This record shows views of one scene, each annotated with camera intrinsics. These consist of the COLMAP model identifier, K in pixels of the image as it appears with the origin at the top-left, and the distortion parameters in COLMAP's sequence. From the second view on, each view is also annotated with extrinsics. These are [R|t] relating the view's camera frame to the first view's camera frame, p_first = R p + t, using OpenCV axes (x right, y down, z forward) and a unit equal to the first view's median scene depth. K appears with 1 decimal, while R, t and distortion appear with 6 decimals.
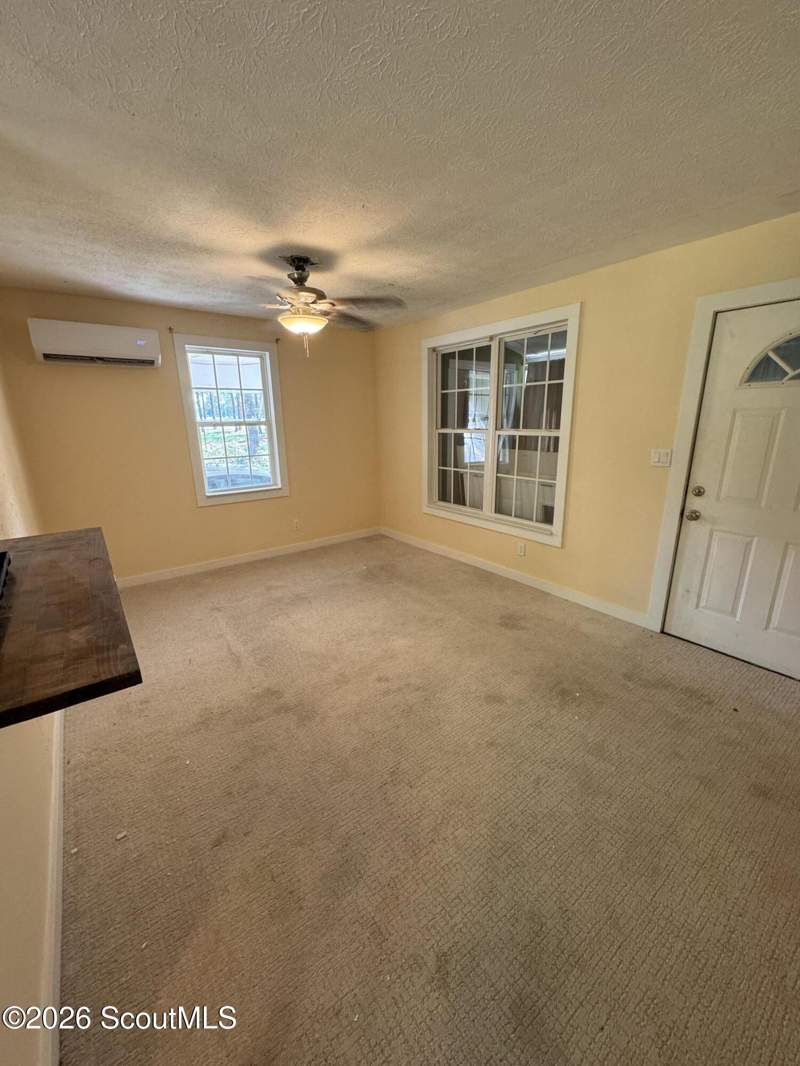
lens RADIAL K [[424.3, 0, 399.7], [0, 424.3, 533.0], [0, 0, 1]] dist [-0.001318, 0.000729]
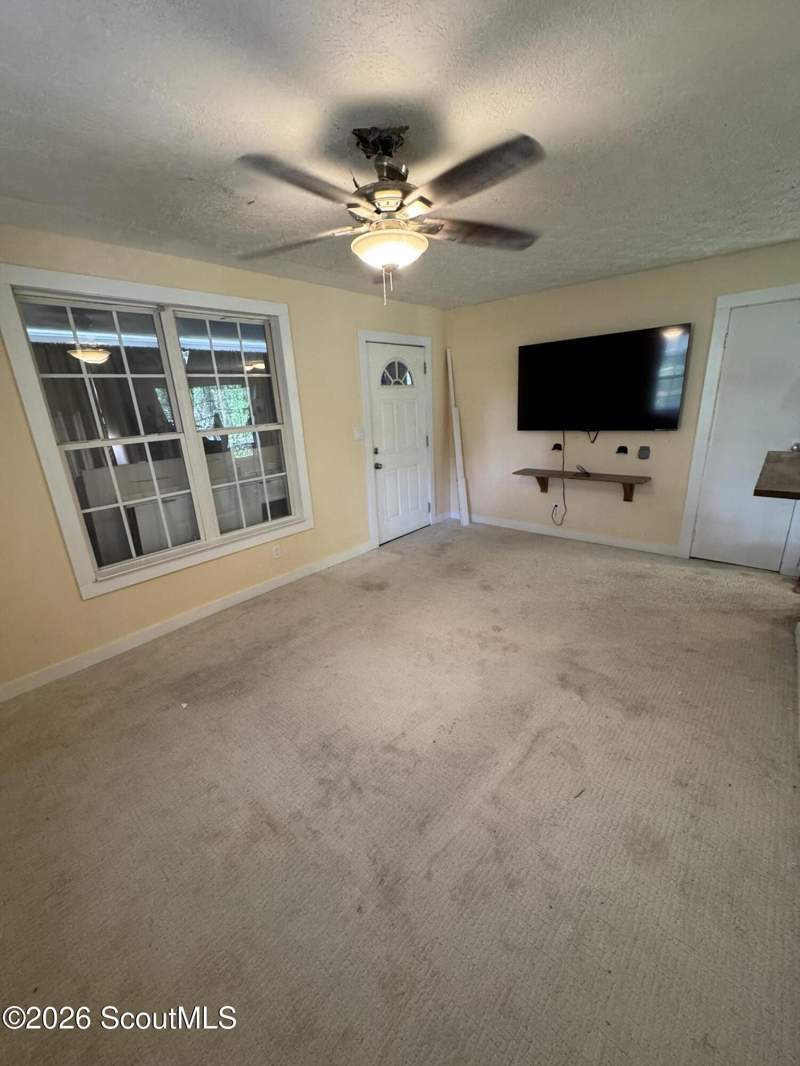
lens RADIAL K [[424.3, 0, 398.3], [0, 424.3, 533.3], [0, 0, 1]] dist [-0.001318, 0.000729]
pose [[-0.202015, -0.270368, 0.941324, -0.702032], [0.313825, 0.892591, 0.323720, -0.237935], [-0.927741, 0.360807, -0.095468, 0.894366]]
